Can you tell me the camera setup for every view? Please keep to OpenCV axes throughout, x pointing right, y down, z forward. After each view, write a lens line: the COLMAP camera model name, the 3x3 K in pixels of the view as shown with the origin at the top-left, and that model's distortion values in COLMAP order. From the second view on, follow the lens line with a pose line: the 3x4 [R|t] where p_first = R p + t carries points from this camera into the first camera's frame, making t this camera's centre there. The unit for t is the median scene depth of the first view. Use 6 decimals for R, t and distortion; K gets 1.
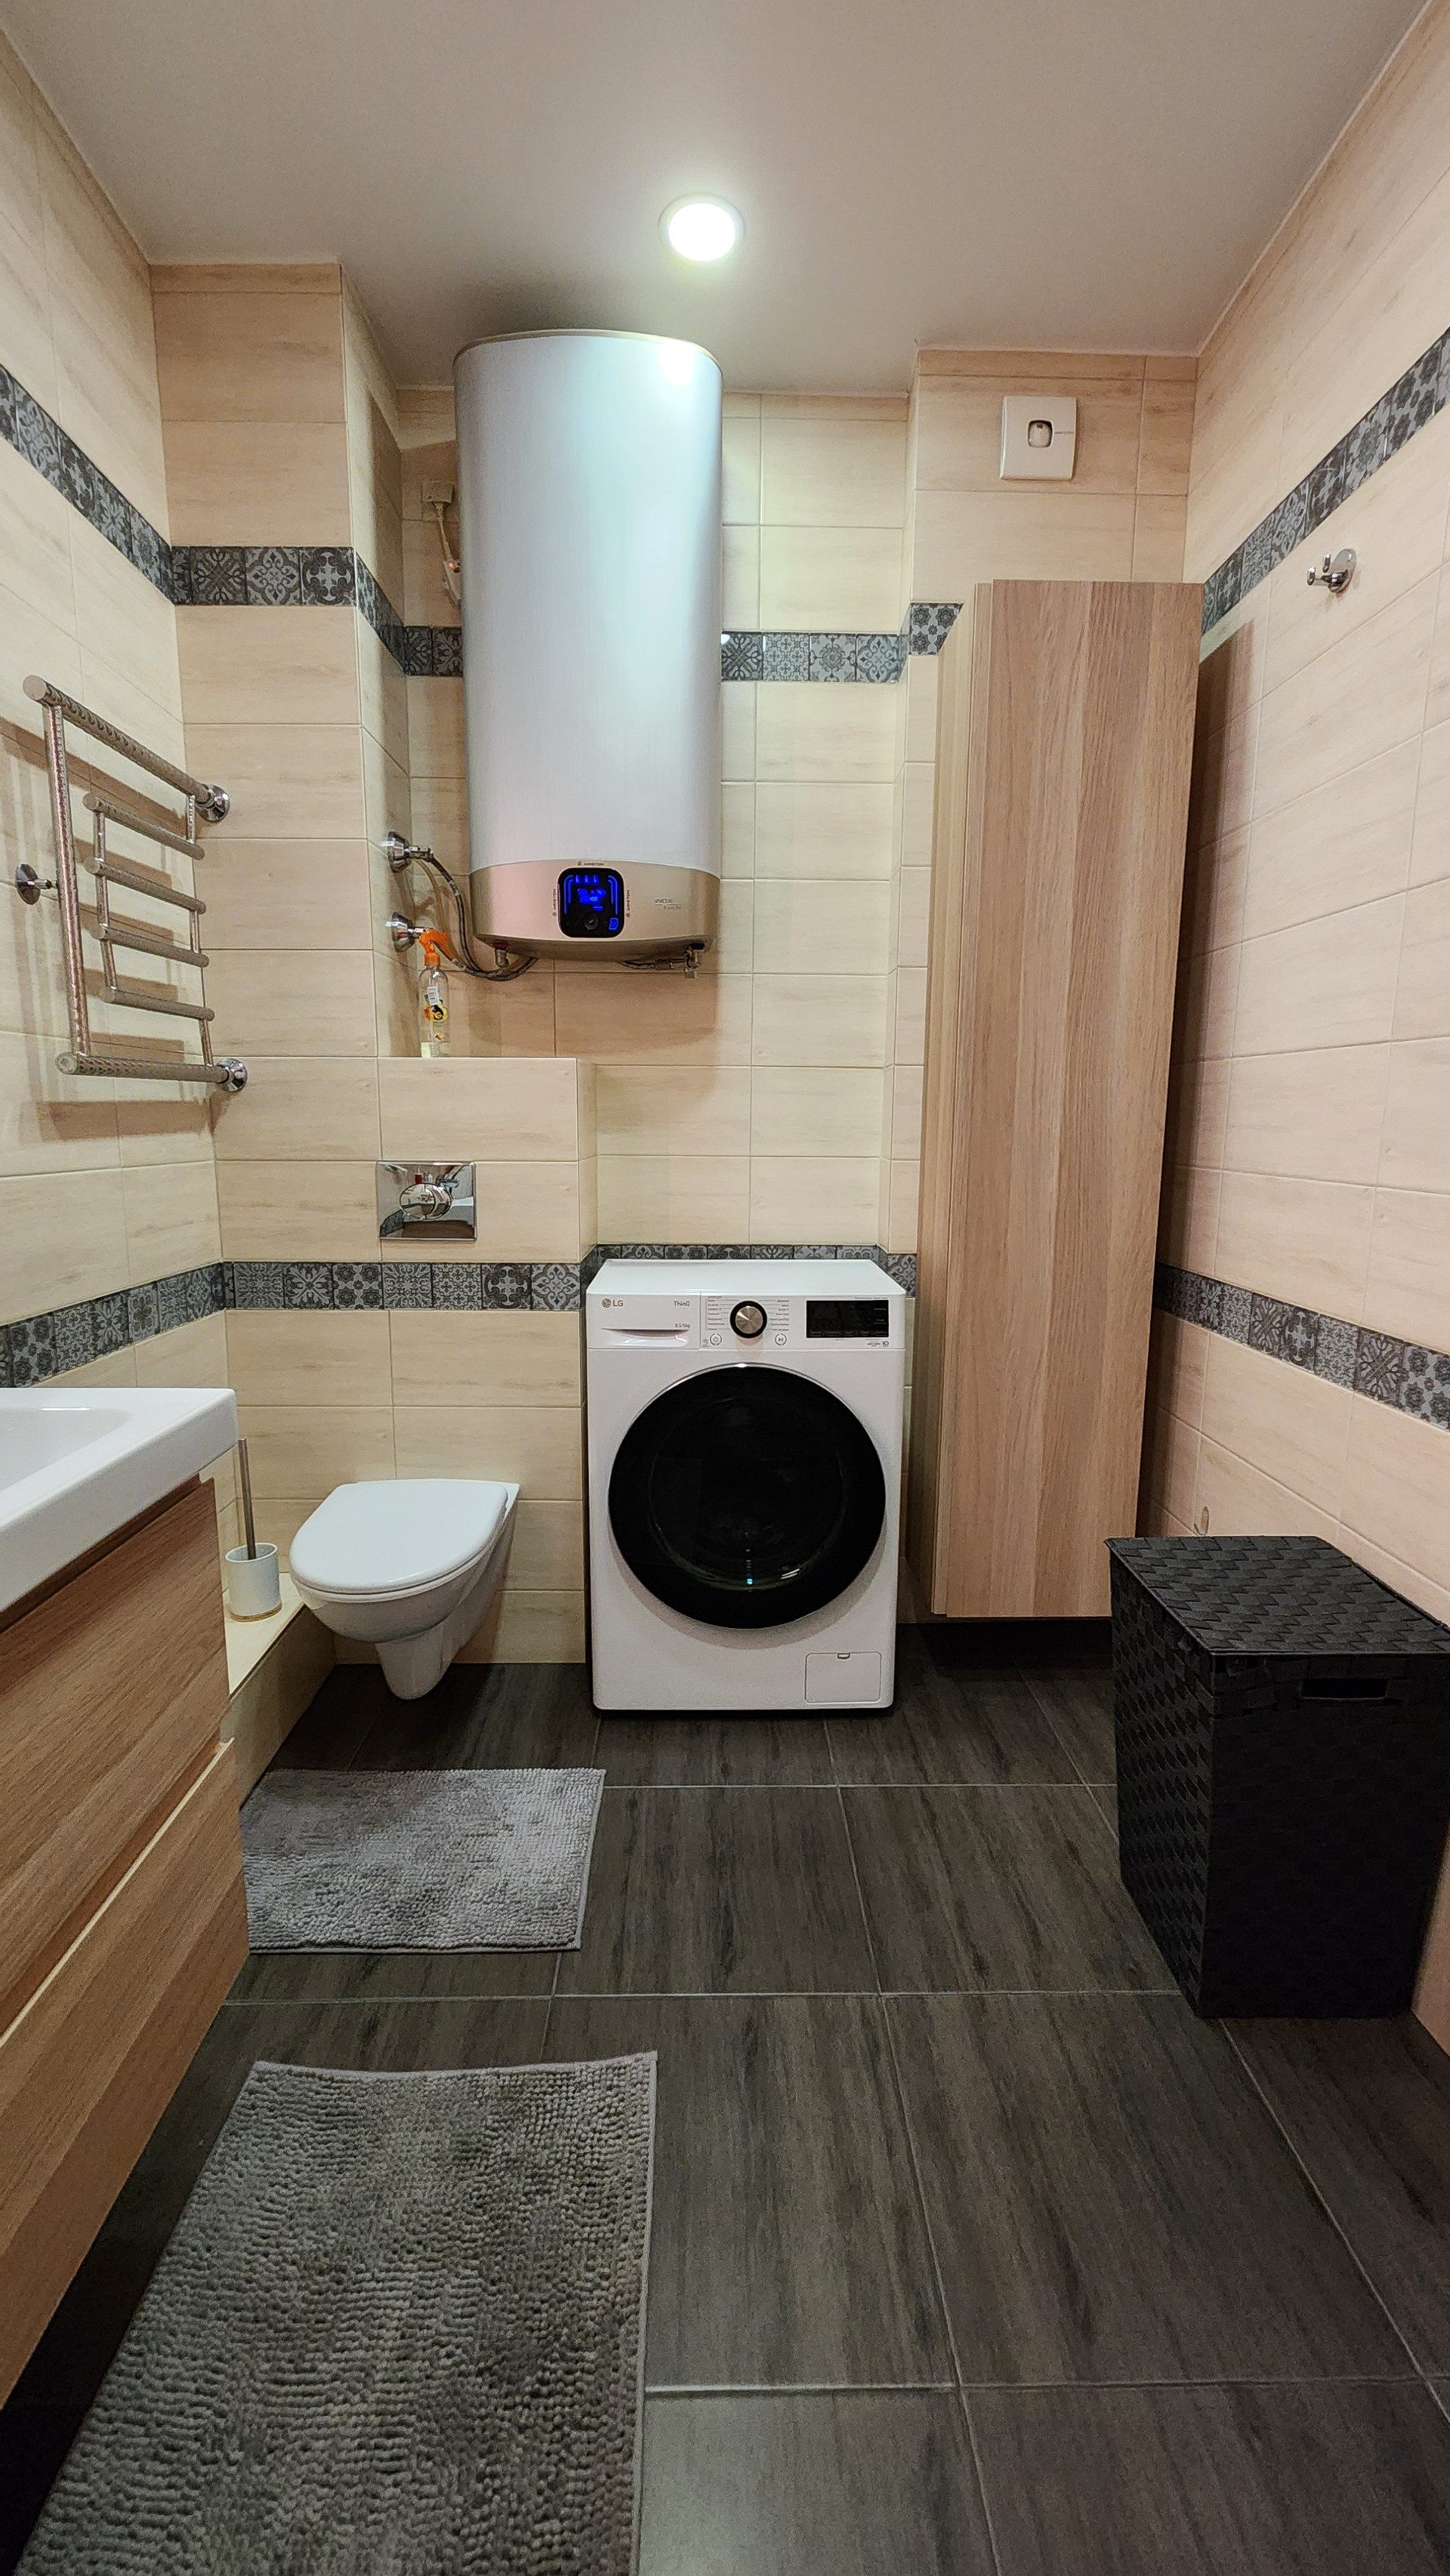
lens RADIAL K [[1046.8, 0, 721.8], [0, 1046.8, 1283.7], [0, 0, 1]] dist [-0.000021, -0.001277]
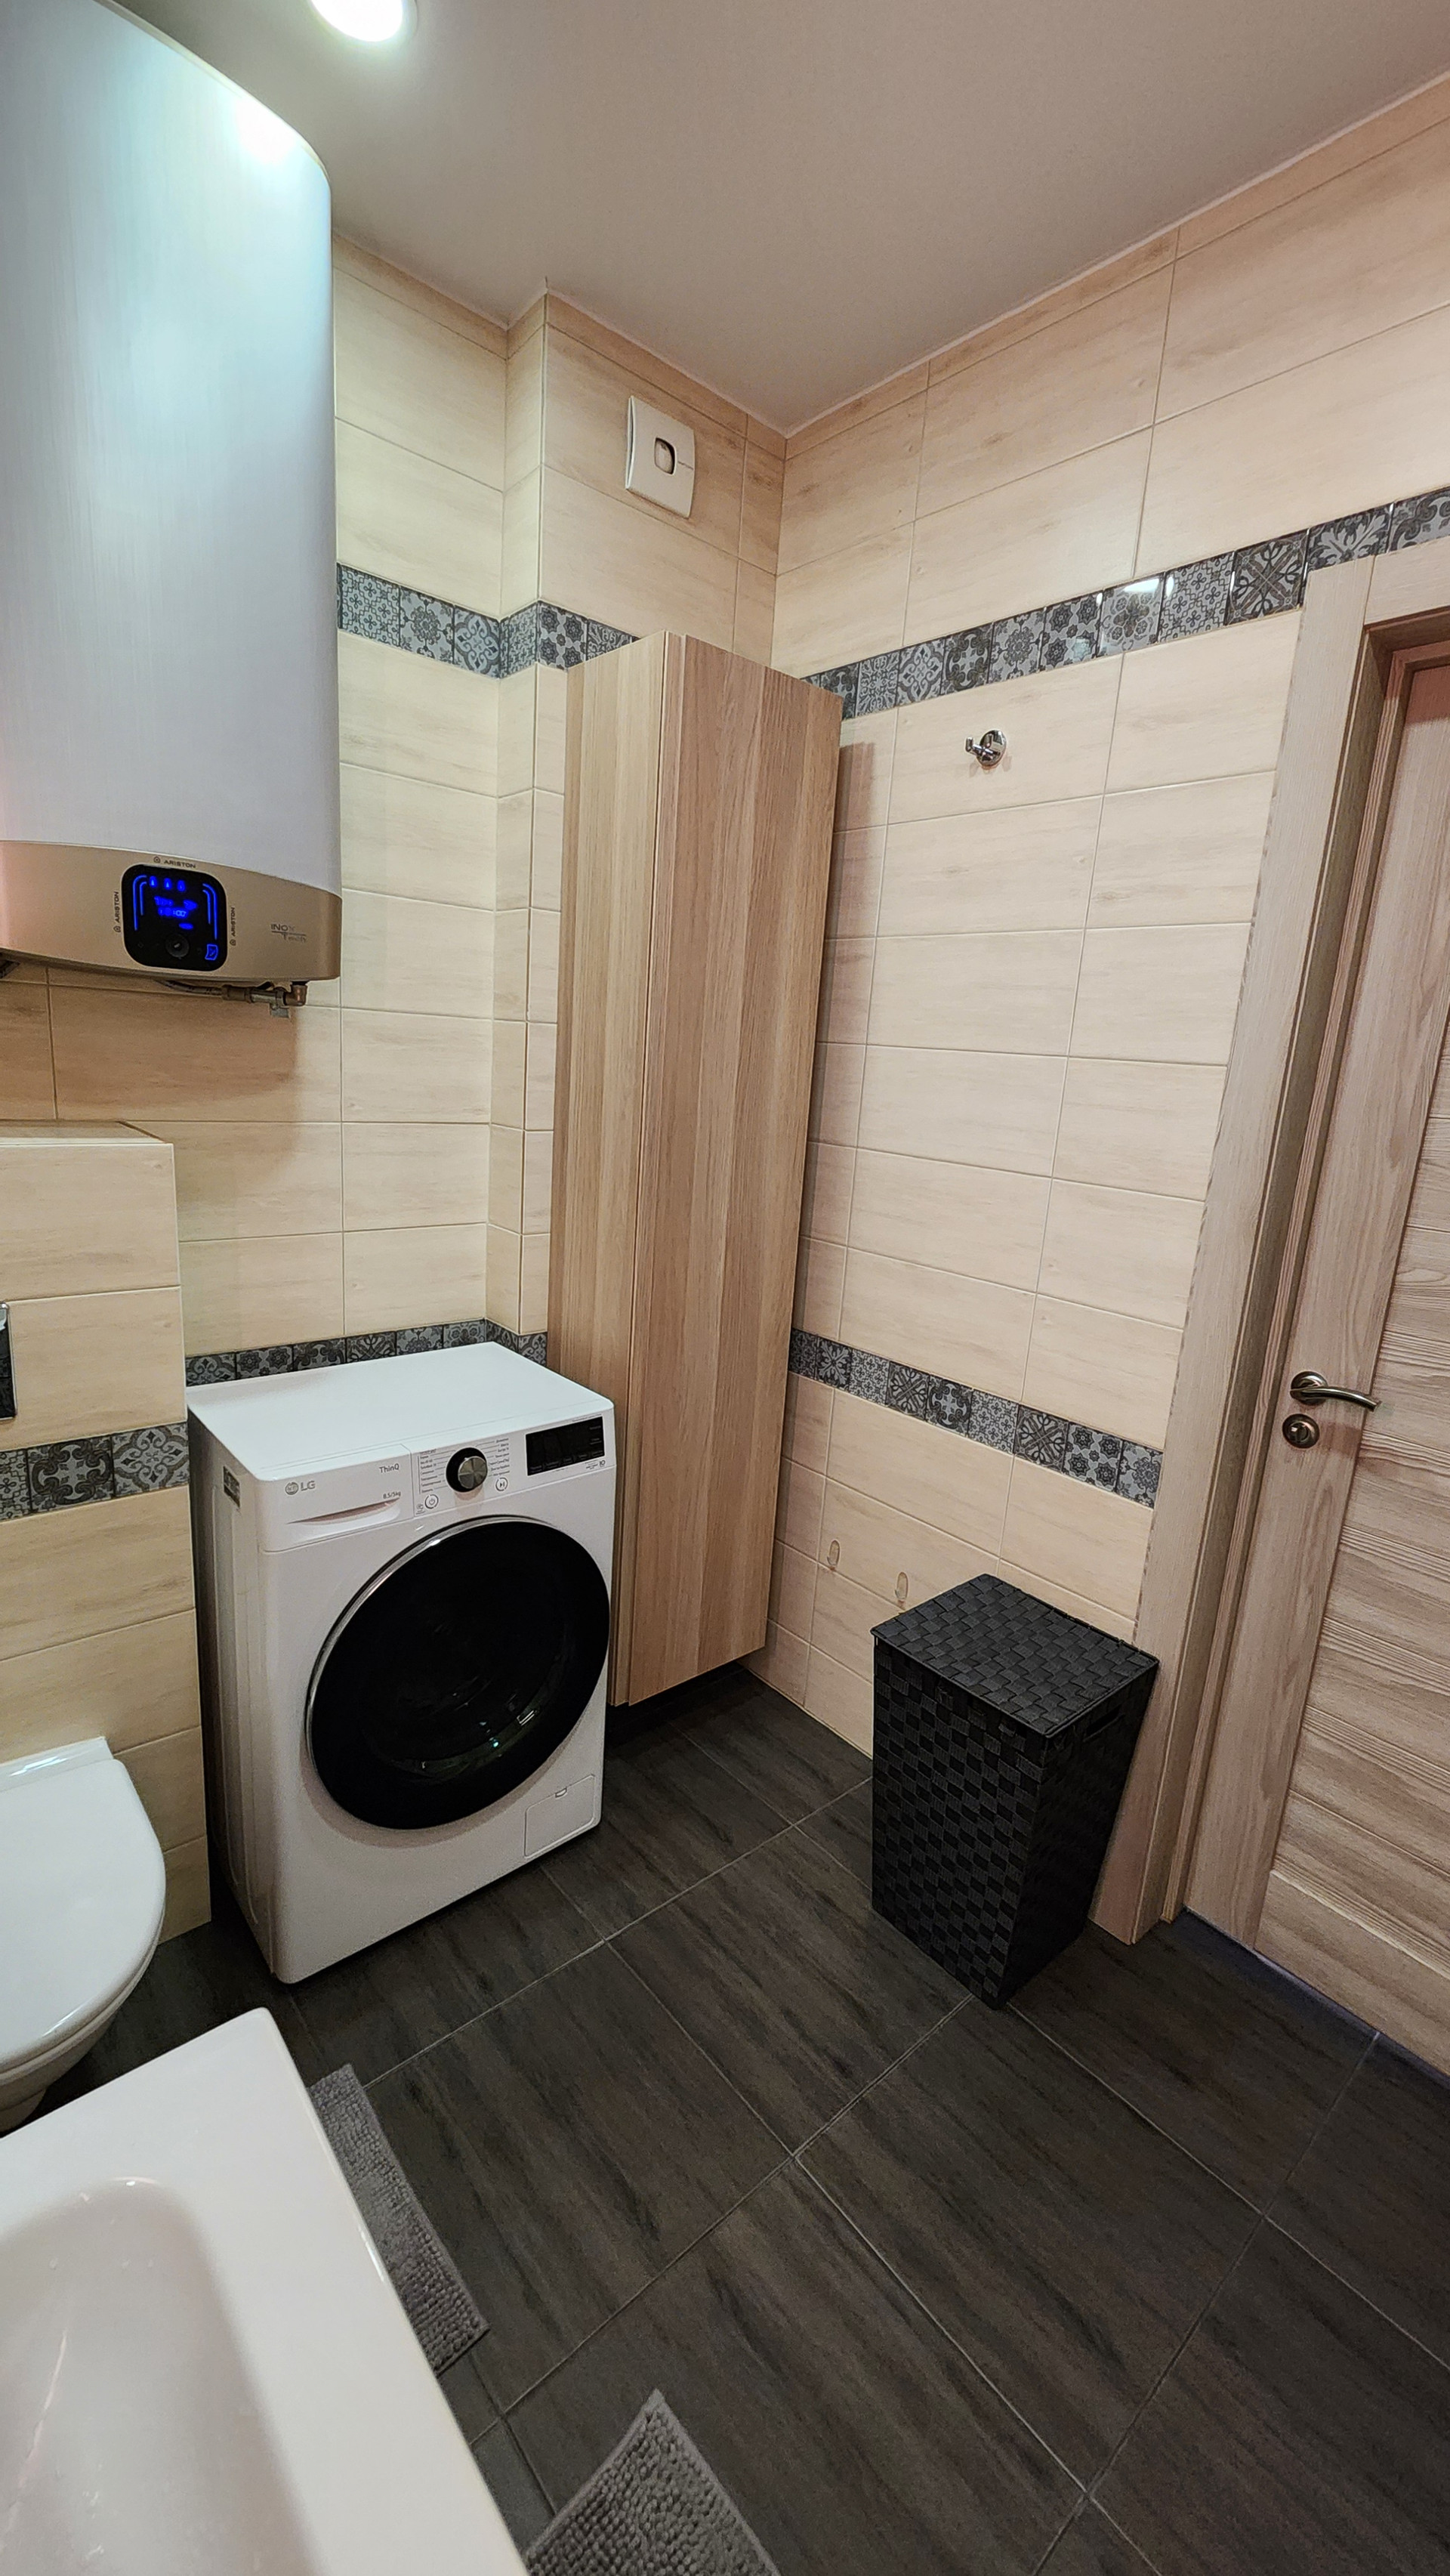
lens RADIAL K [[1046.8, 0, 721.8], [0, 1046.8, 1283.7], [0, 0, 1]] dist [-0.000021, -0.001277]
pose [[0.763482, -0.099175, 0.638169, -0.328359], [0.041947, 0.993668, 0.104236, -0.186817], [-0.644466, -0.052813, 0.762807, 0.231326]]
